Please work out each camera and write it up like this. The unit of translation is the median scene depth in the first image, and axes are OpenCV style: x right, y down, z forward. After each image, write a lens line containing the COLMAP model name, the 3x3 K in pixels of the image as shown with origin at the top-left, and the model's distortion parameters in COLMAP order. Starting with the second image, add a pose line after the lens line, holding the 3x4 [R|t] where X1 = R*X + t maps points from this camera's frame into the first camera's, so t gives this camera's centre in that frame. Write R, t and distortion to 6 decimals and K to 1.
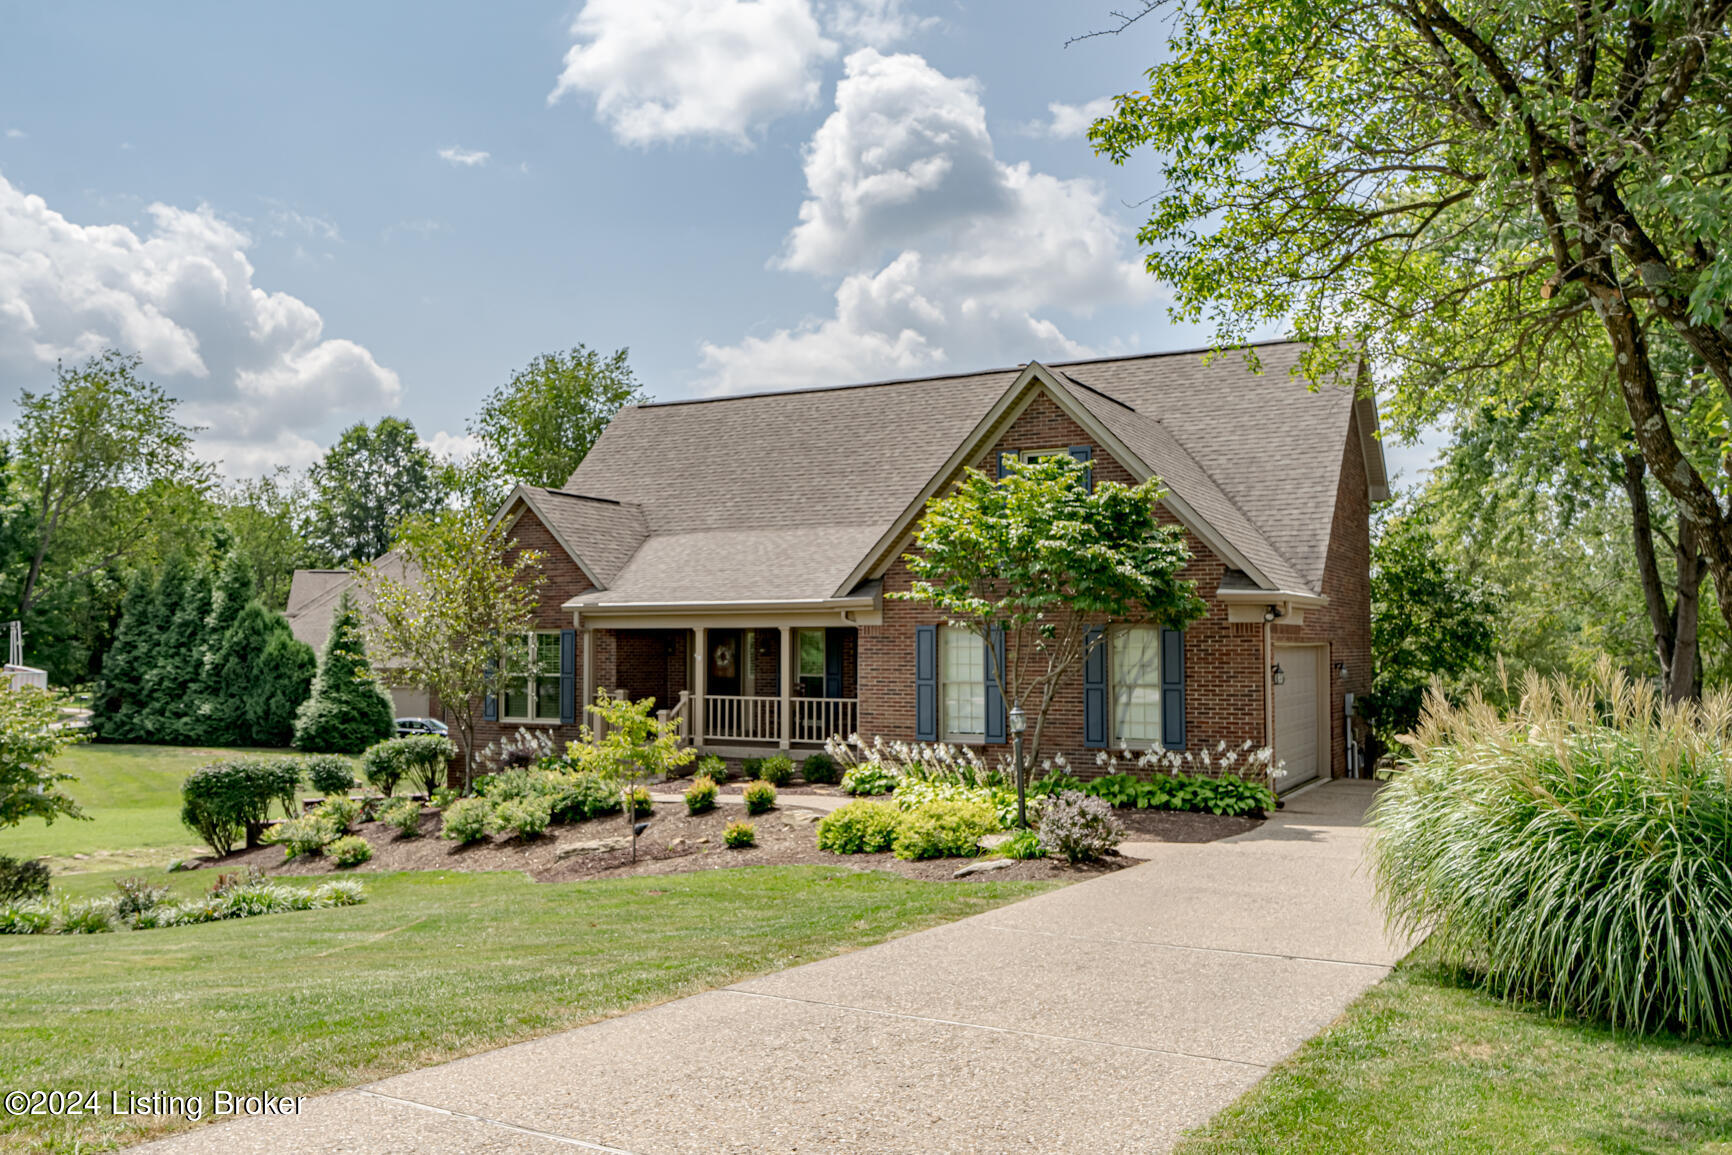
lens RADIAL K [[1368.7, 0, 840.4], [0, 1368.7, 584.5], [0, 0, 1]] dist [0.043043, 0.012002]
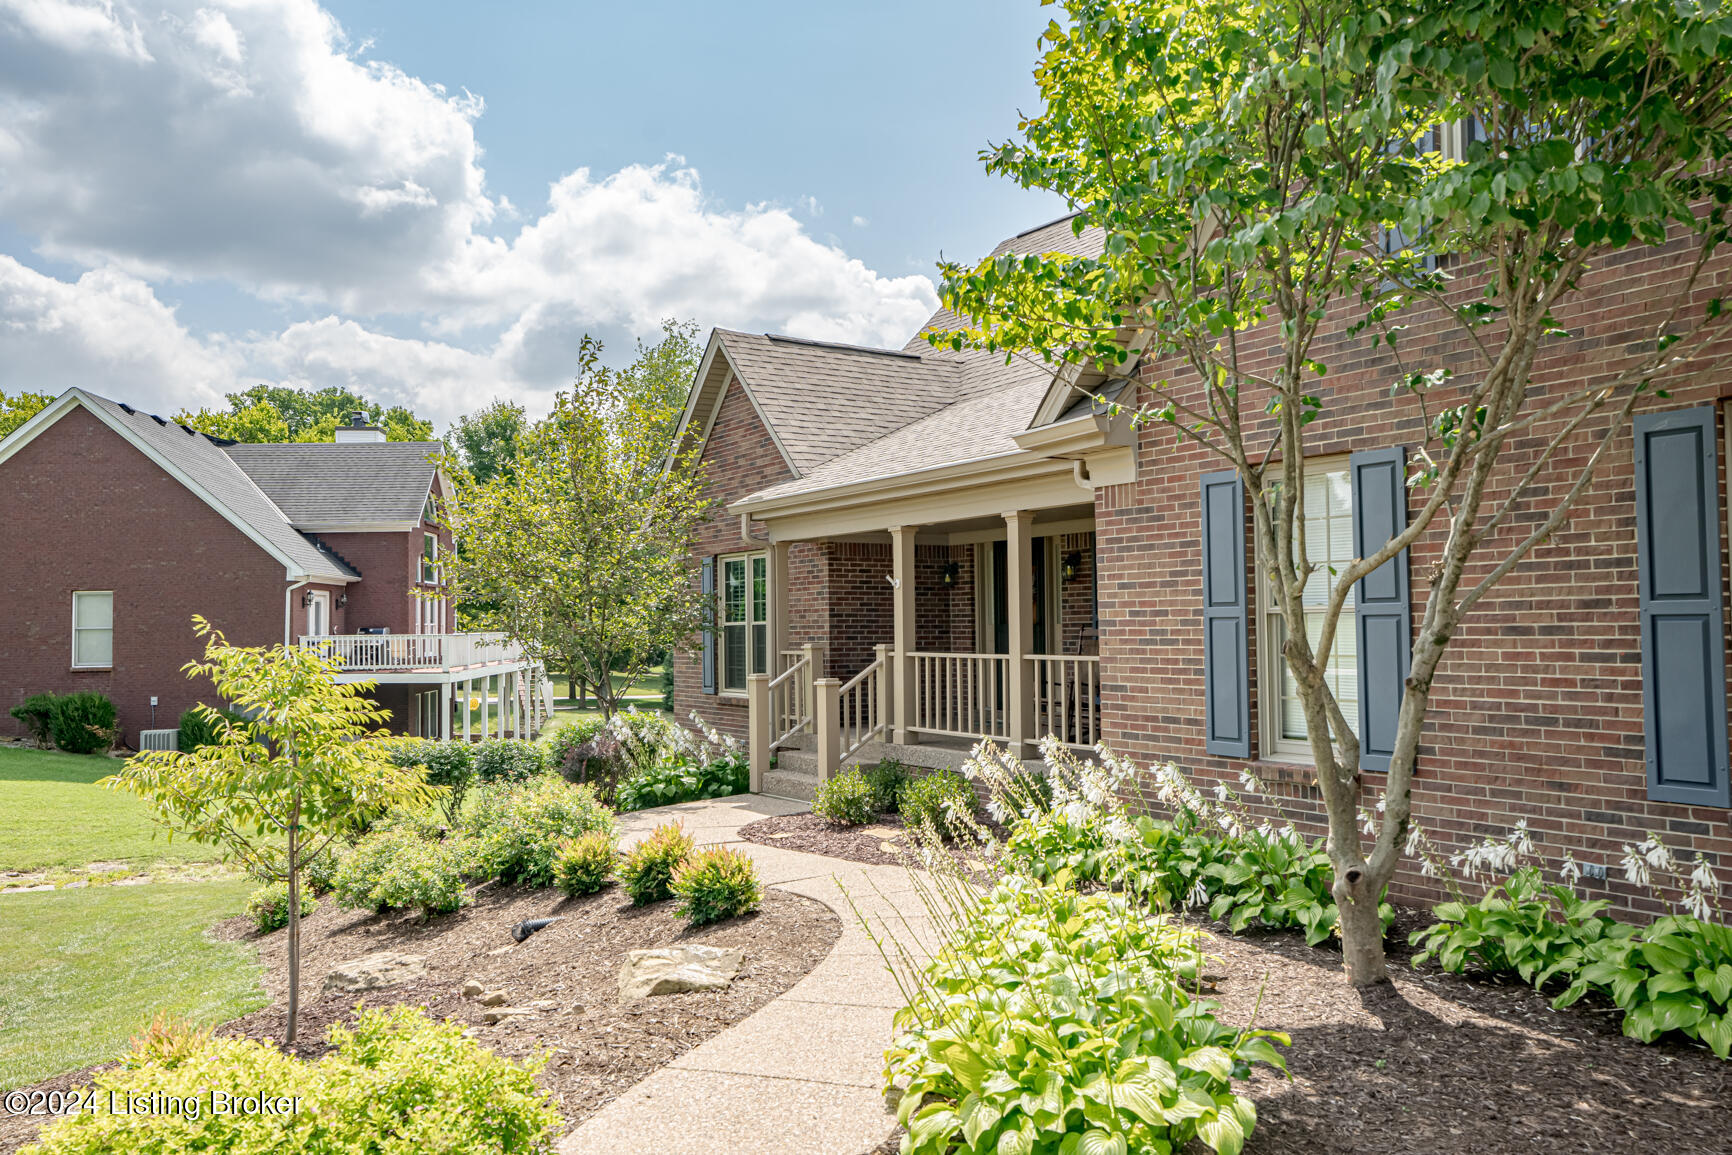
lens RADIAL K [[1368.7, 0, 840.4], [0, 1368.7, 584.5], [0, 0, 1]] dist [0.043043, 0.012002]
pose [[0.872243, -0.027376, -0.488305, 0.183641], [0.036700, 0.999281, 0.009533, 0.063194], [0.487693, -0.026235, 0.872621, 0.674724]]
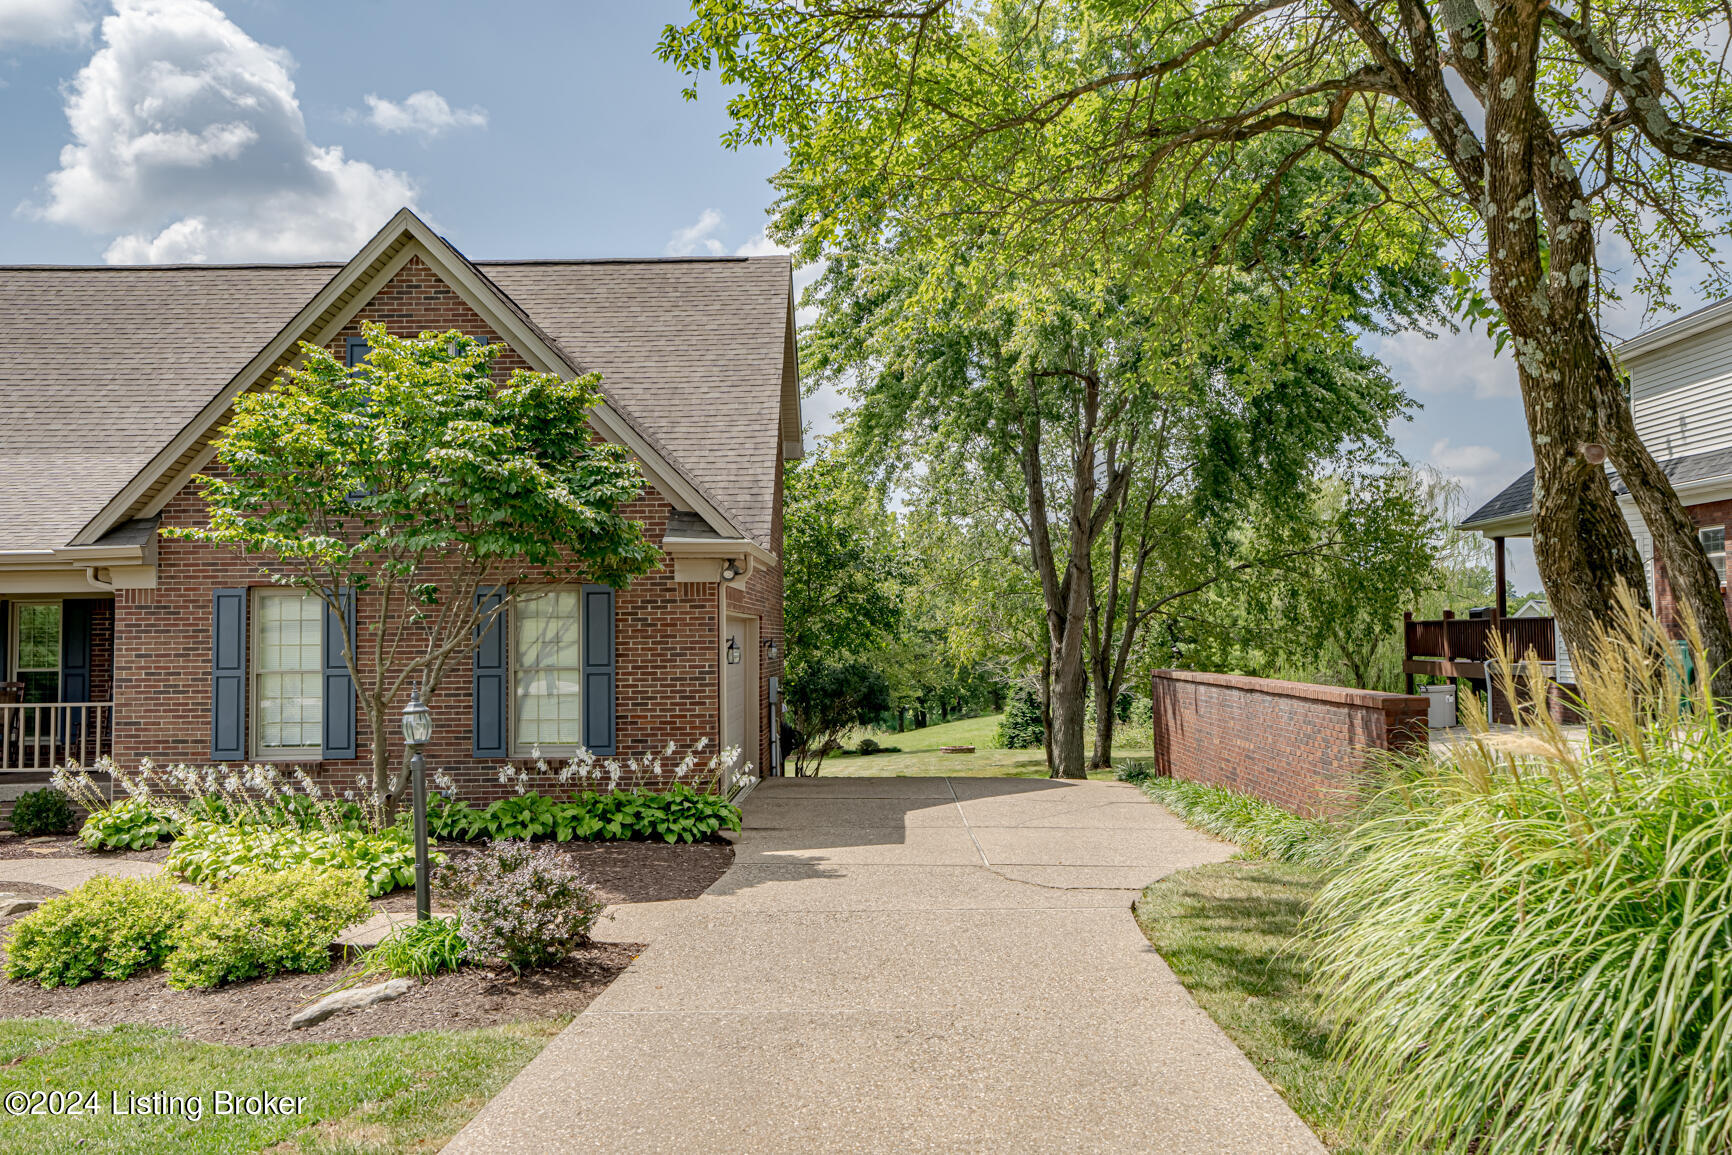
lens RADIAL K [[1399.8, 0, 866.0], [0, 1399.8, 577.5], [0, 0, 1]] dist [0.012267, 0.020367]
pose [[0.881078, 0.011316, 0.472835, 0.013132], [-0.011041, 0.999933, -0.003356, 0.026958], [-0.472841, -0.002264, 0.881145, 0.282253]]
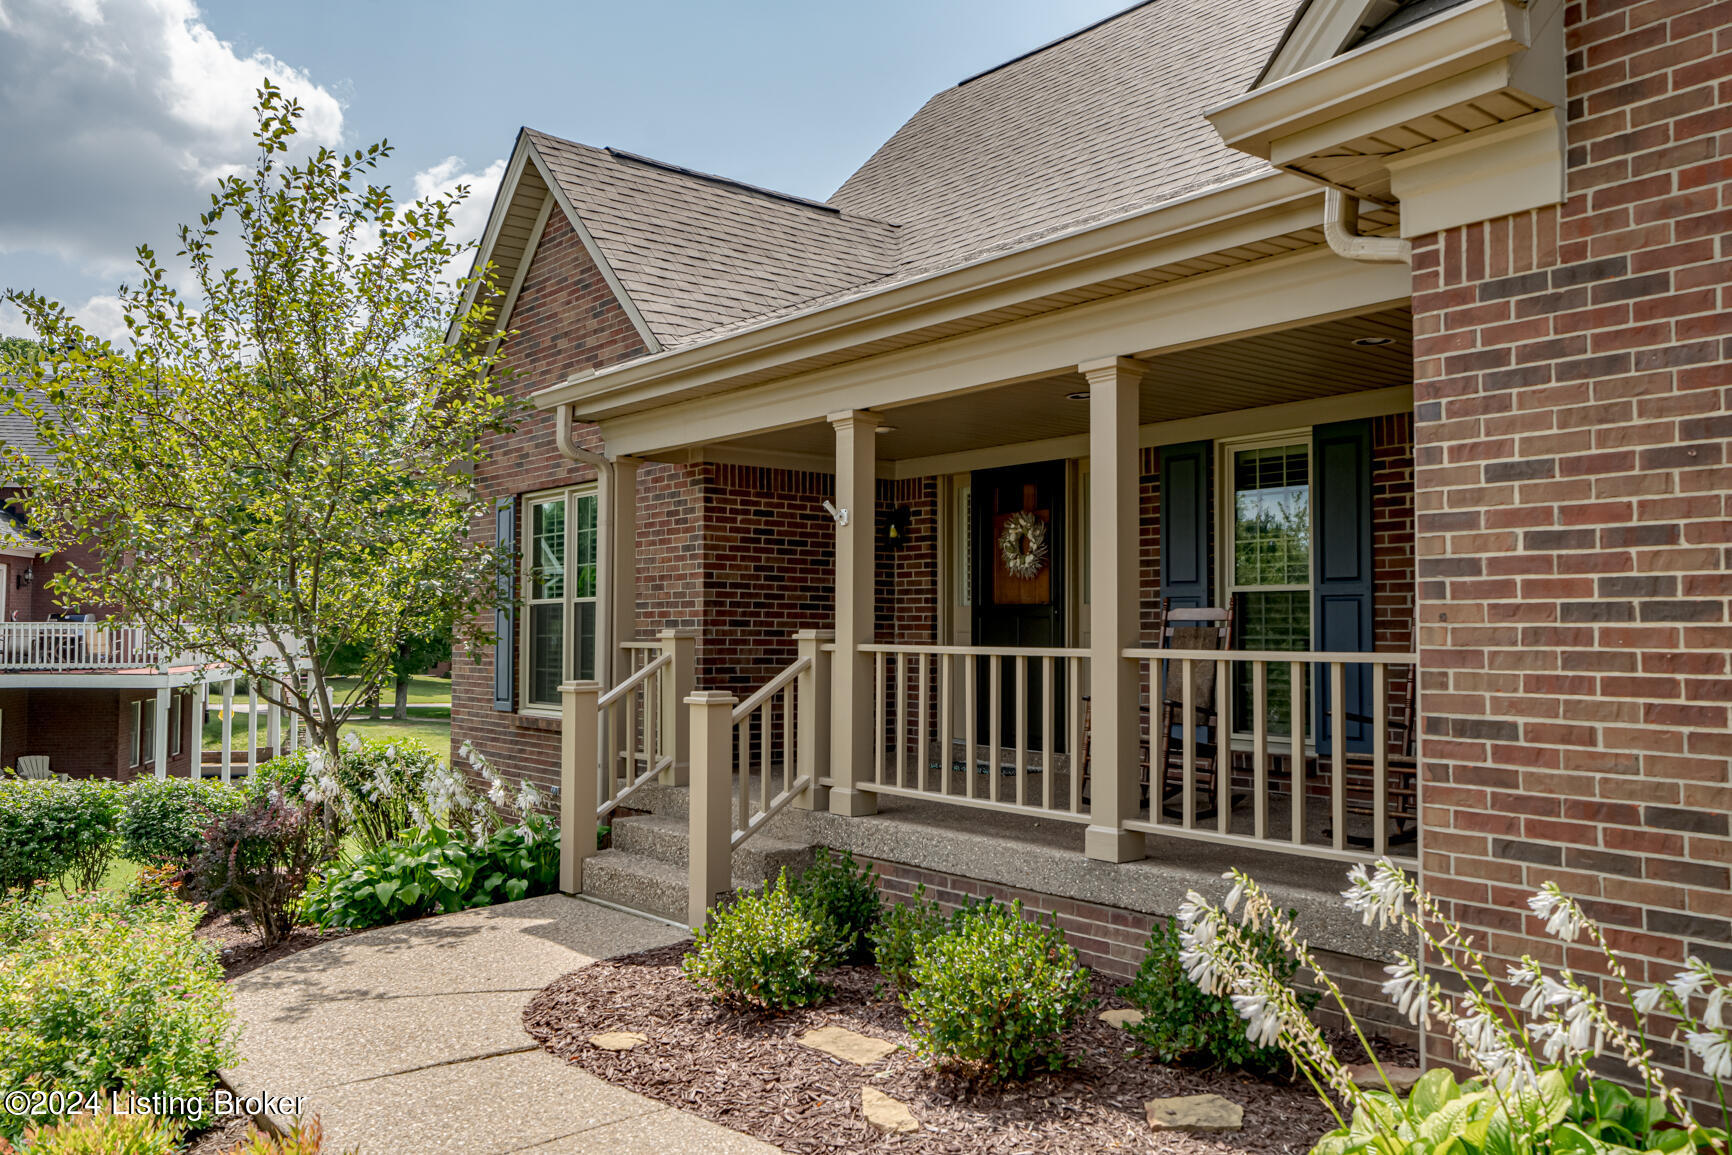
lens RADIAL K [[1420.9, 0, 866.0], [0, 1420.9, 577.5], [0, 0, 1]] dist [0.025788, 0.004019]
pose [[0.928786, -0.012679, -0.370398, 0.018114], [0.015653, 0.999865, 0.005024, 0.085345], [0.370285, -0.010464, 0.928859, 0.937134]]
